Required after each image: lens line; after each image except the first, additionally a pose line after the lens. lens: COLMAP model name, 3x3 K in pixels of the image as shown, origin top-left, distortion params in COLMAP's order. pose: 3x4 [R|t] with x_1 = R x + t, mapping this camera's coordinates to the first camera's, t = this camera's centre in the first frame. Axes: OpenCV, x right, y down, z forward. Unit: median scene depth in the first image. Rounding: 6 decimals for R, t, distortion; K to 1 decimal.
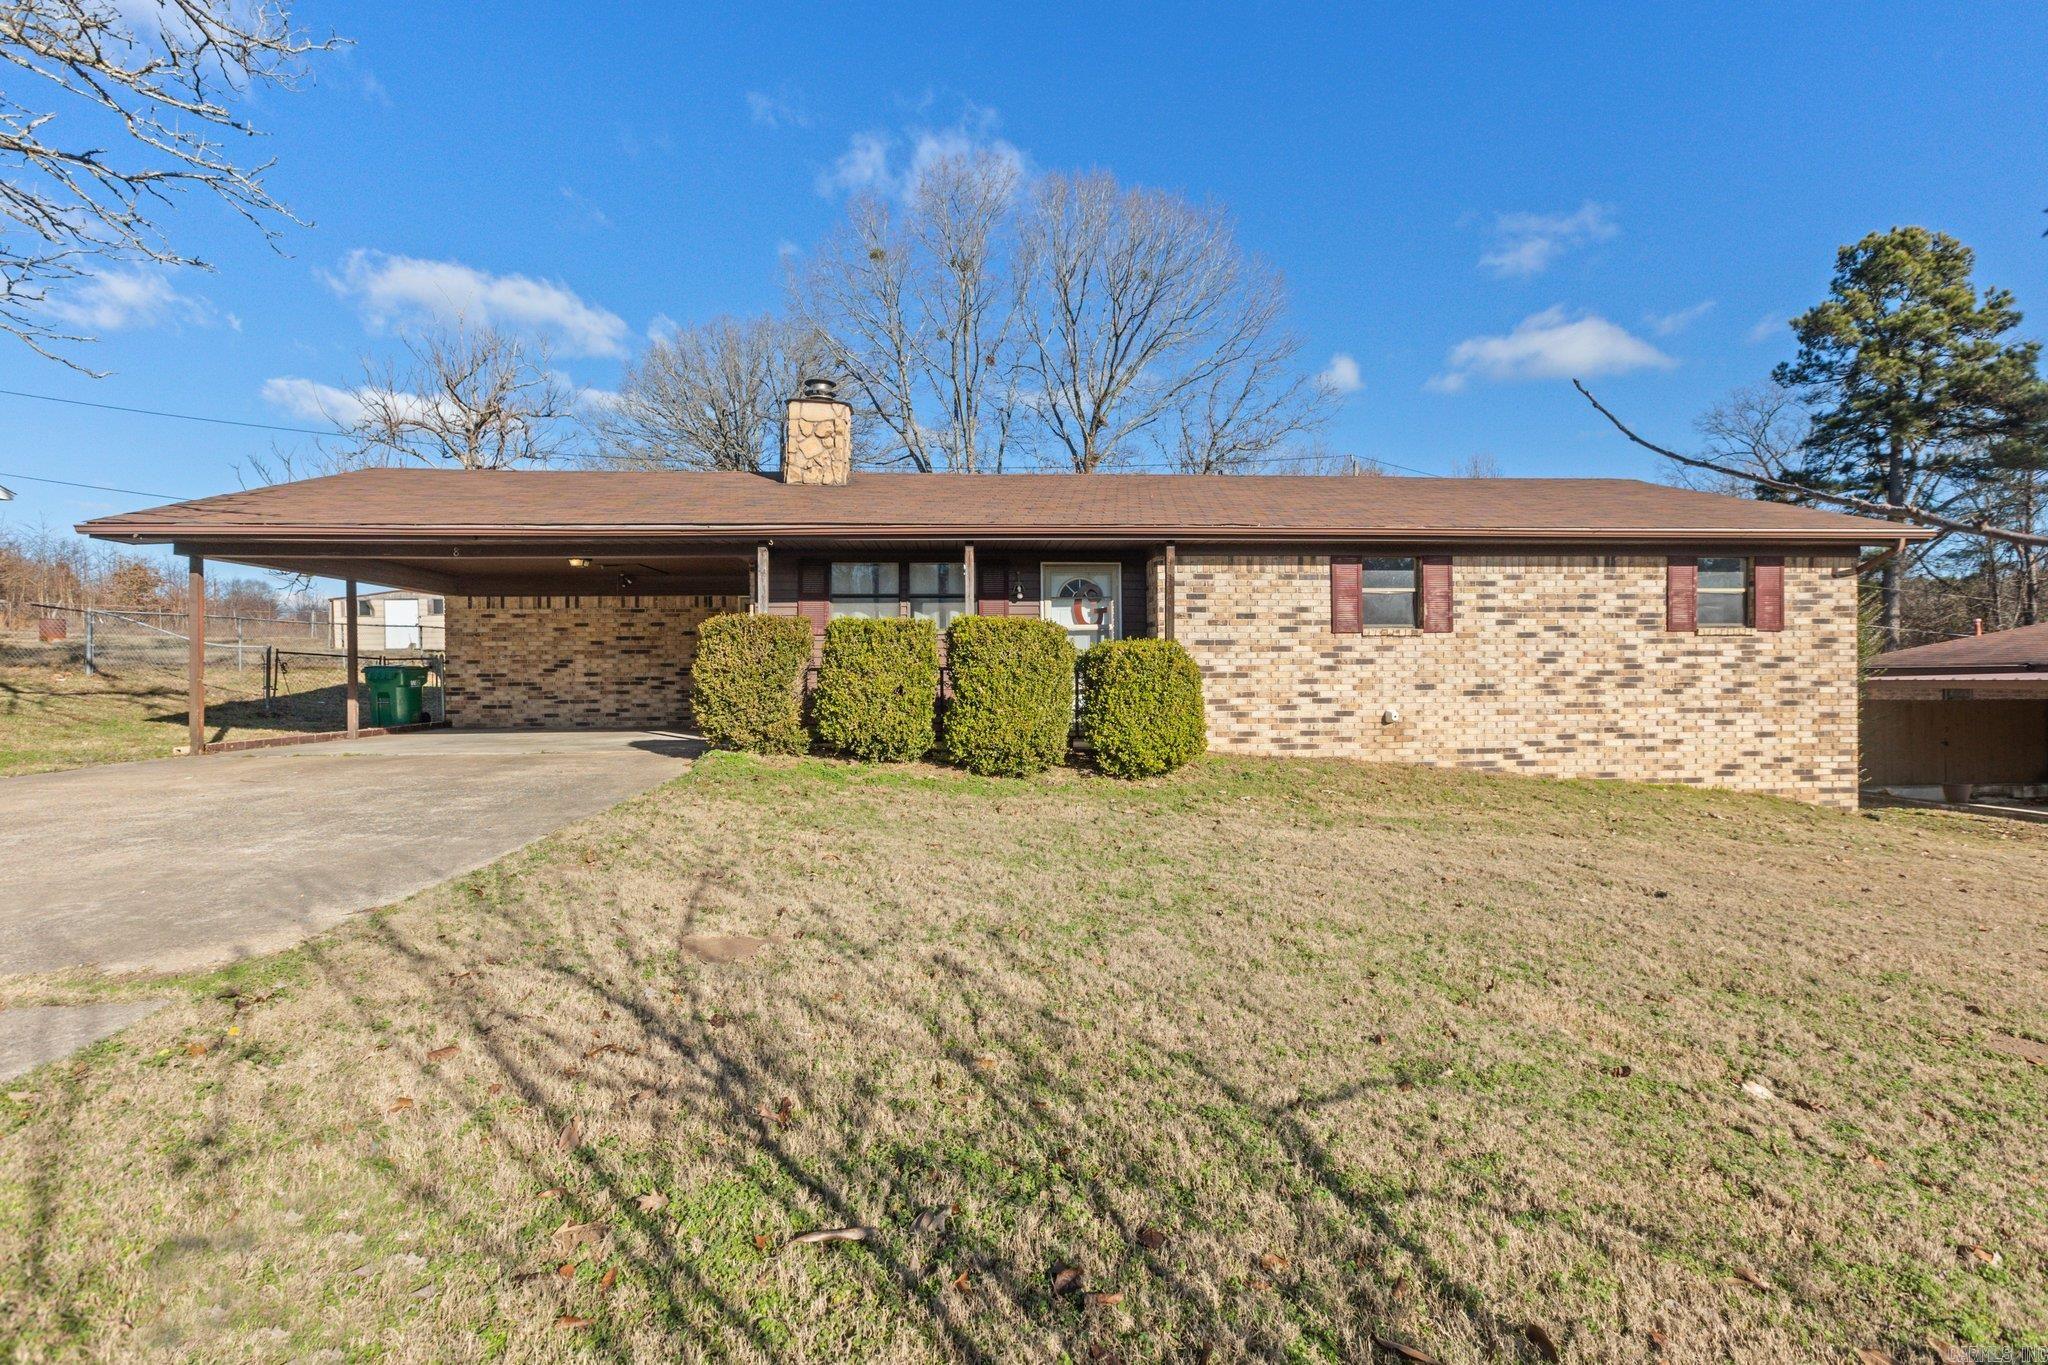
lens RADIAL K [[926.8, 0, 1017.2], [0, 926.8, 680.5], [0, 0, 1]] dist [0.002972, 0.000311]
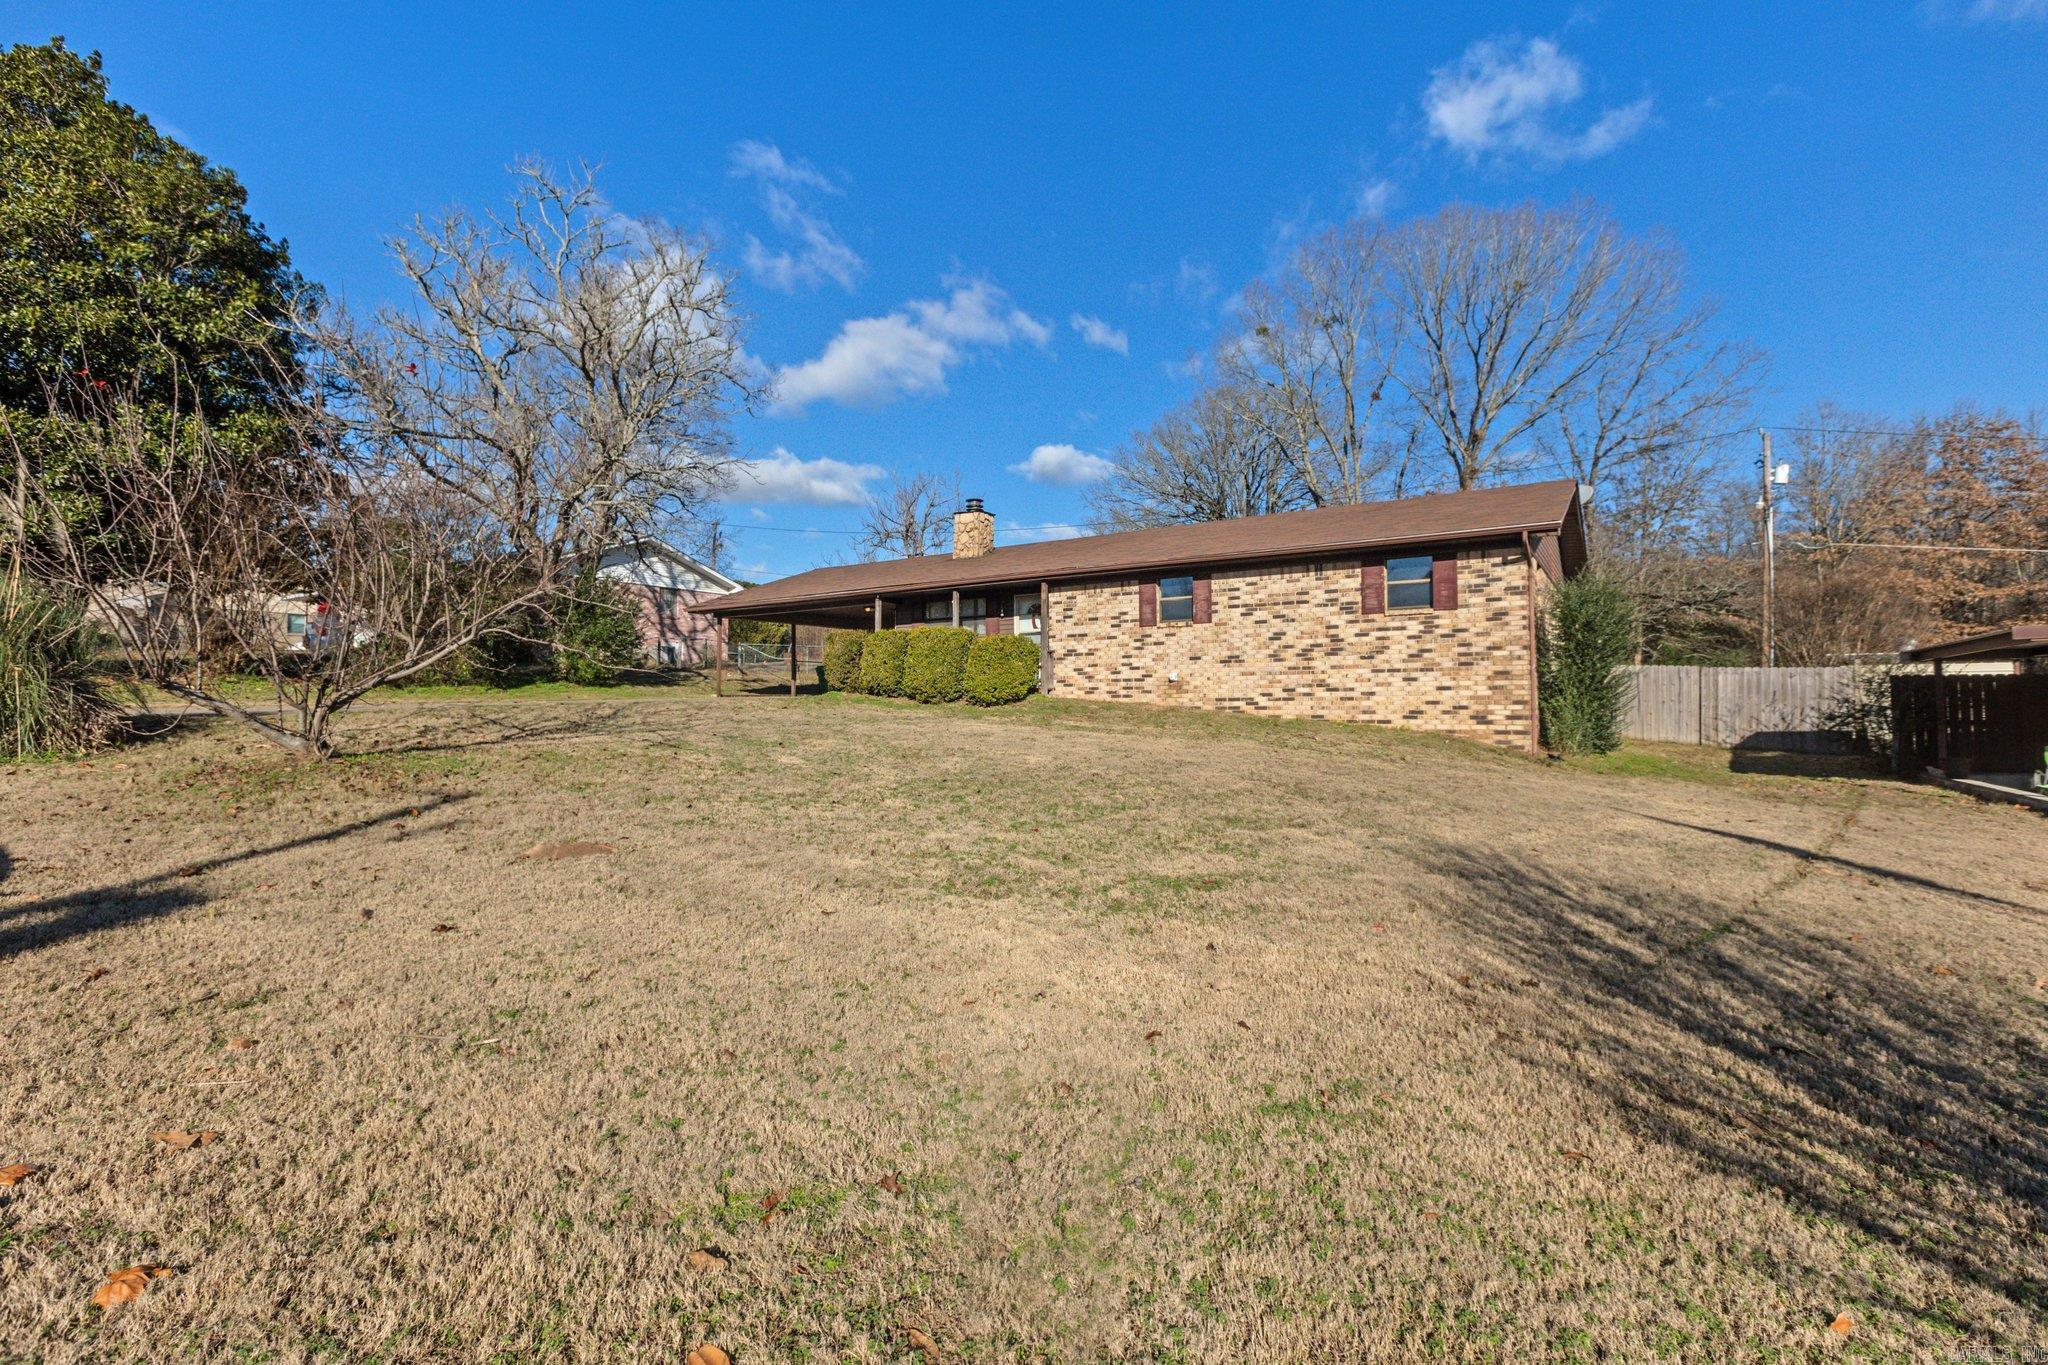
lens RADIAL K [[926.8, 0, 1019.4], [0, 926.8, 657.2], [0, 0, 1]] dist [0.002972, 0.000311]
pose [[0.789436, -0.027519, -0.613215, 1.135935], [-0.004967, 0.998676, -0.051211, 0.084547], [0.613812, 0.043474, 0.788254, -0.405742]]
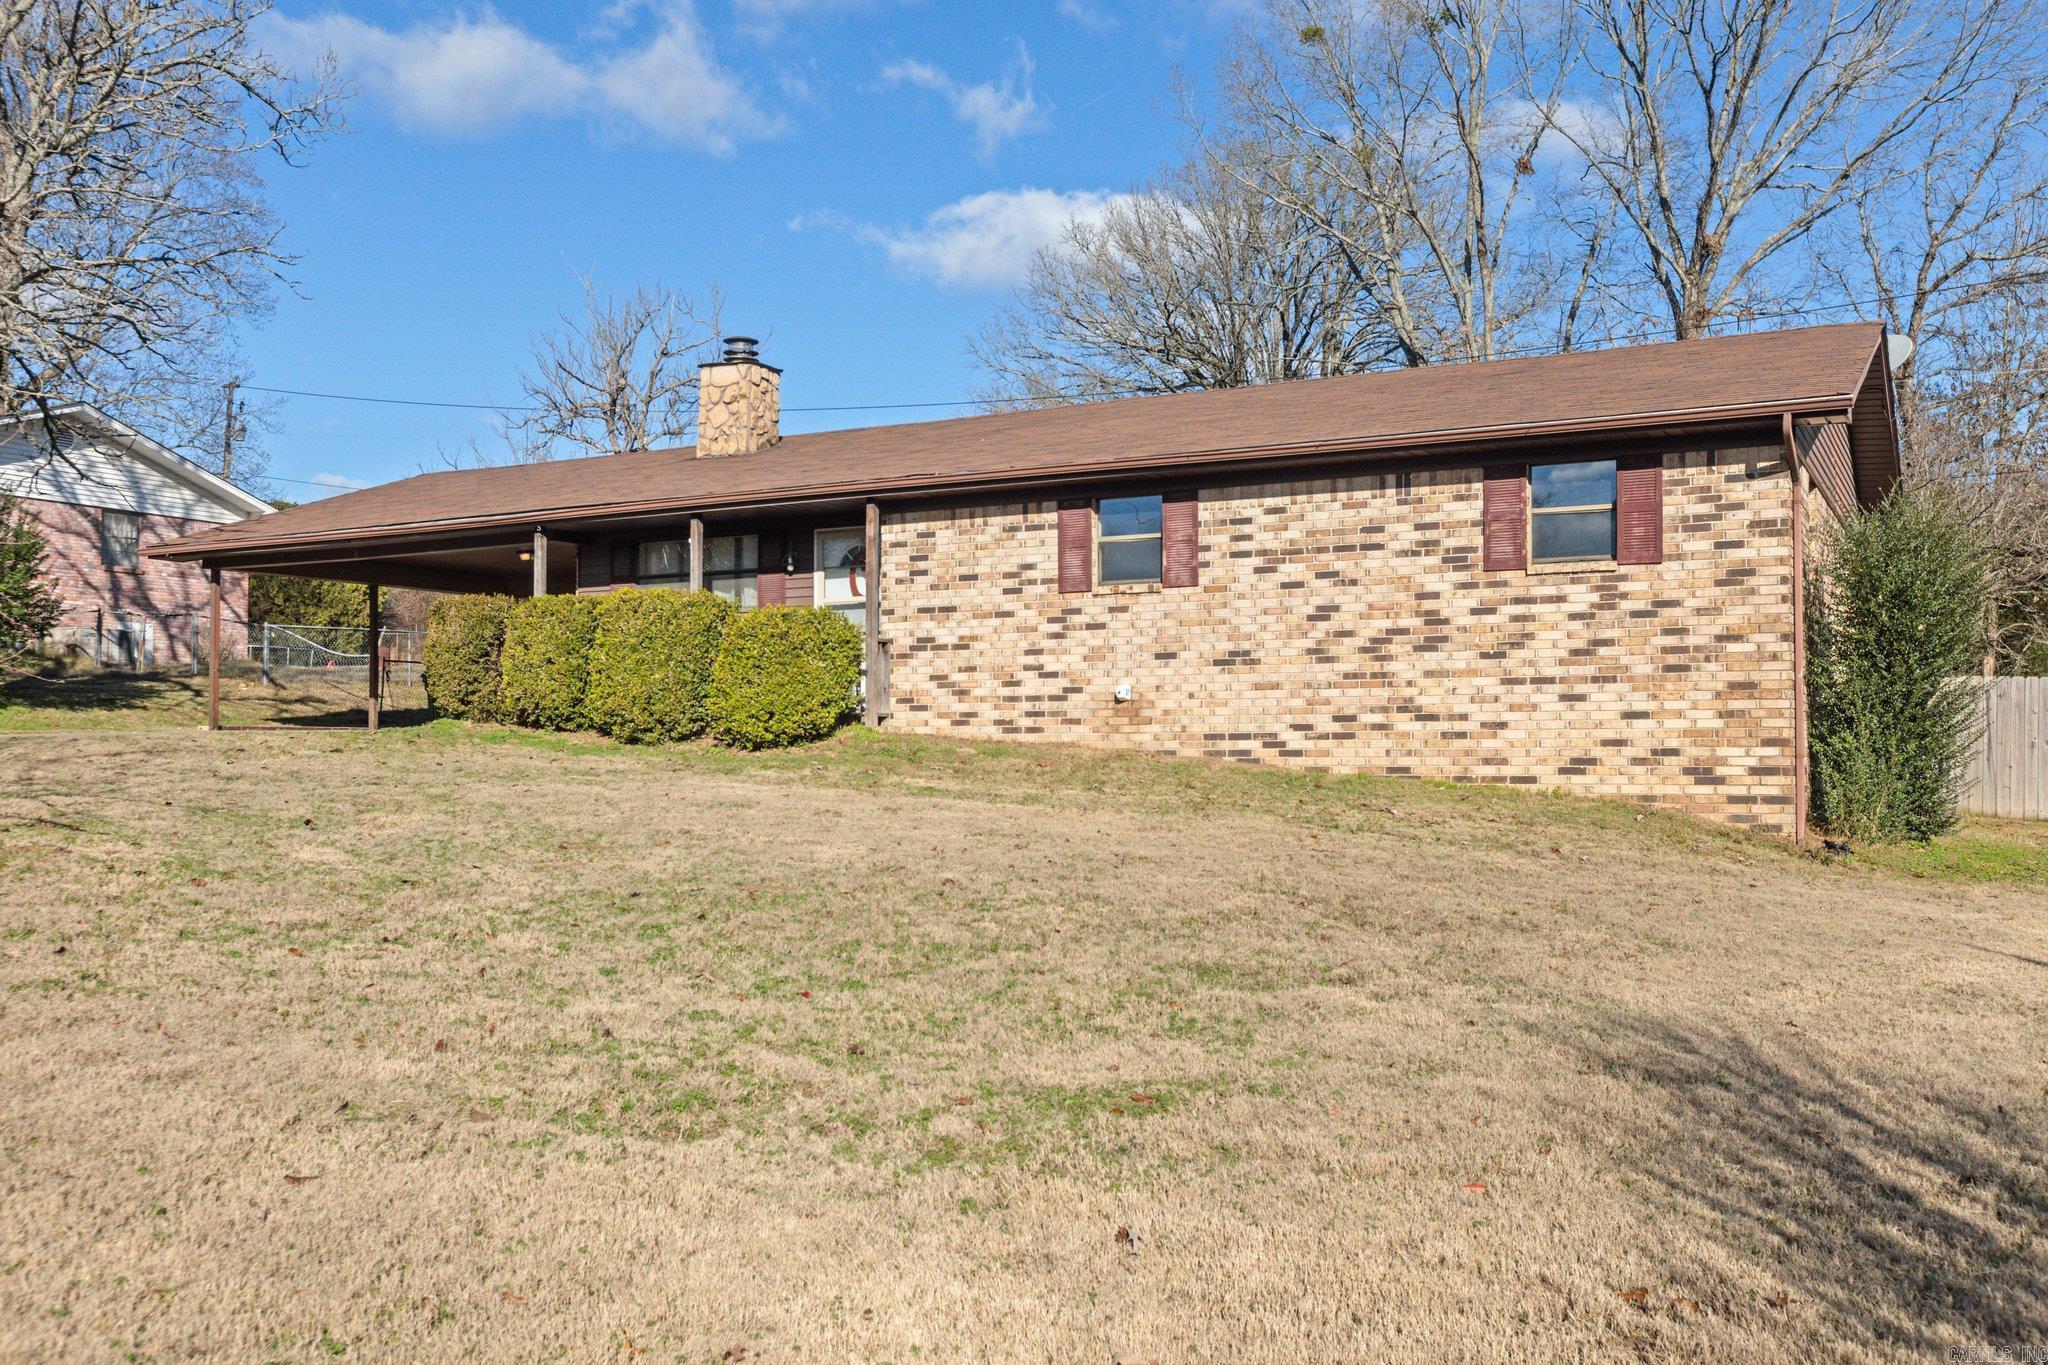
lens RADIAL K [[1792.0, 0, 1010.3], [0, 1792.0, 683.4], [0, 0, 1]] dist [-0.002224, -0.006524]
pose [[0.840117, -0.015775, -0.542175, 1.132225], [-0.007205, 0.999164, -0.040236, 0.091161], [0.542357, 0.037709, 0.839302, -0.354193]]
